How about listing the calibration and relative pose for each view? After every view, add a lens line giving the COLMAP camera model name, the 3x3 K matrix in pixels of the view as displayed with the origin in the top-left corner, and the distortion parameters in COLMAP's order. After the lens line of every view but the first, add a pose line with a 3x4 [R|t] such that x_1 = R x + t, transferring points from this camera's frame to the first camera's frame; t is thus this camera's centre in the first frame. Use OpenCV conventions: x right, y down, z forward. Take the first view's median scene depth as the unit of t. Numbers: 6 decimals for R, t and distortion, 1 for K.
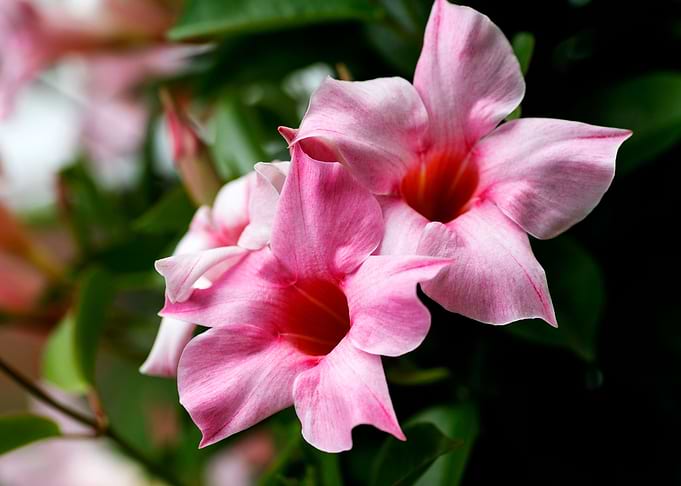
lens RADIAL K [[2080.7, 0, 377.6], [0, 2080.7, 242.0], [0, 0, 1]] dist [0.067311, 4.081188]
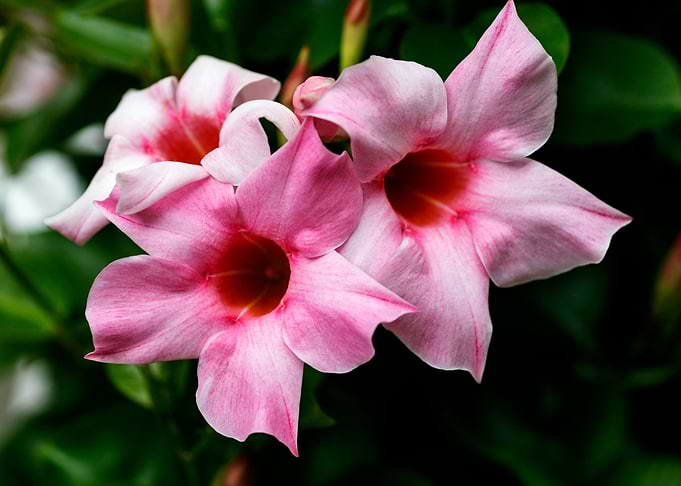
lens RADIAL K [[2080.7, 0, 377.6], [0, 2080.7, 242.0], [0, 0, 1]] dist [0.067311, 4.081188]
pose [[0.902980, 0.351712, 0.246831, -0.217962], [-0.413928, 0.866151, 0.280081, -0.266731], [-0.115285, -0.355078, 0.927701, 0.126501]]
